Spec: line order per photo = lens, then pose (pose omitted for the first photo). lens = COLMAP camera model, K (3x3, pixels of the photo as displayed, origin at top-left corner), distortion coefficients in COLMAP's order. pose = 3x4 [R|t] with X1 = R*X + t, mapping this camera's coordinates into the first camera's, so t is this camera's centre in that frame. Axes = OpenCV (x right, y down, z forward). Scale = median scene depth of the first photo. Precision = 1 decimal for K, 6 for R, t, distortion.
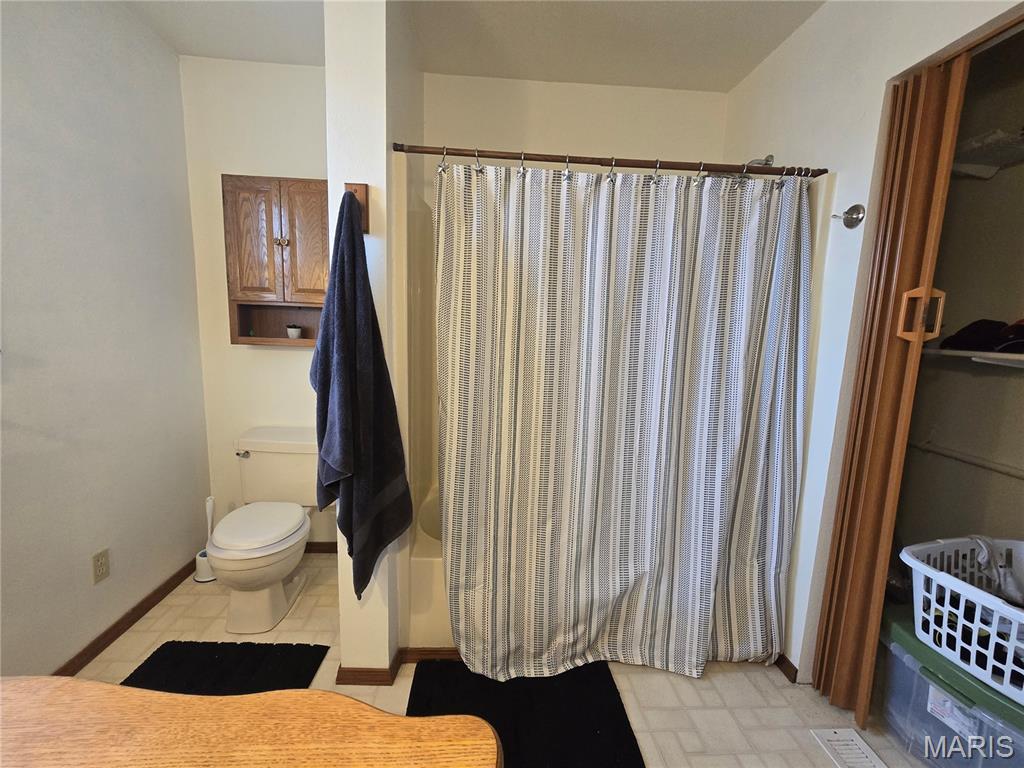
lens RADIAL K [[420.3, 0, 500.8], [0, 420.3, 383.7], [0, 0, 1]] dist [-0.003709, 0.002655]
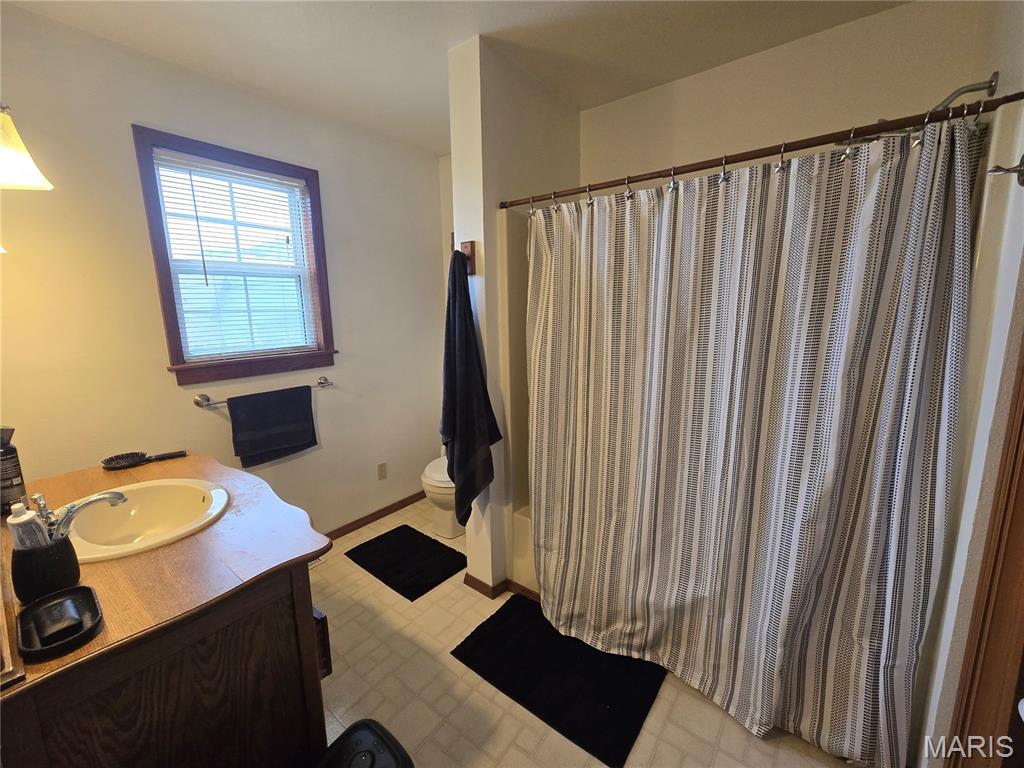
lens RADIAL K [[420.3, 0, 500.8], [0, 420.3, 383.7], [0, 0, 1]] dist [-0.003709, 0.002655]
pose [[0.749681, 0.067850, -0.658313, 0.598614], [-0.051197, 0.997695, 0.044526, -0.046454], [0.659817, 0.000323, 0.751427, -0.014250]]
